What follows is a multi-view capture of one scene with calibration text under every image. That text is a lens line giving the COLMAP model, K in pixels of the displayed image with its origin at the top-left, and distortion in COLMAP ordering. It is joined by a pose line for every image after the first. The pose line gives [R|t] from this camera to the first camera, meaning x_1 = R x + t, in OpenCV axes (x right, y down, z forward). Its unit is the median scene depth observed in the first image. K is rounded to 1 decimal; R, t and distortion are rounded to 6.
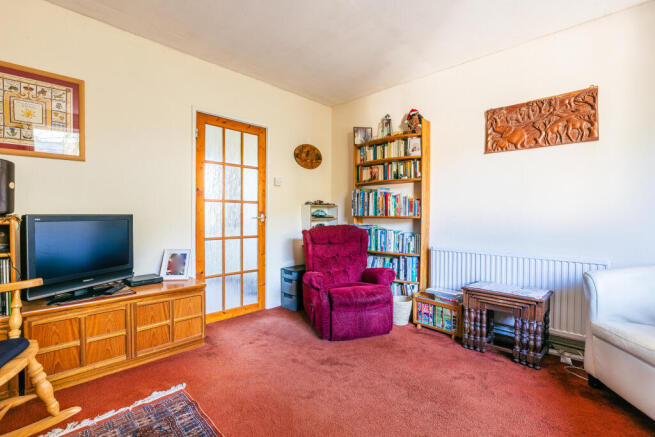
lens RADIAL K [[303.5, 0, 326.3], [0, 303.5, 217.0], [0, 0, 1]] dist [0.000233, -0.001426]
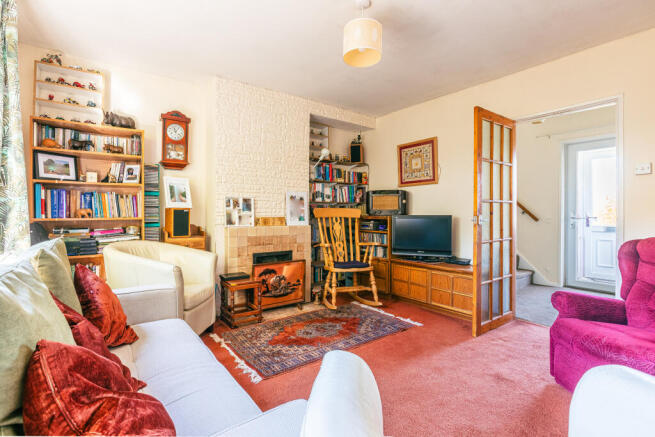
lens RADIAL K [[303.5, 0, 326.1], [0, 303.5, 216.7], [0, 0, 1]] dist [0.000233, -0.001426]
pose [[-0.111498, 0.006974, -0.993740, 1.158198], [-0.009170, 0.999926, 0.008046, -0.009154], [0.993722, 0.010009, -0.111426, 0.697999]]
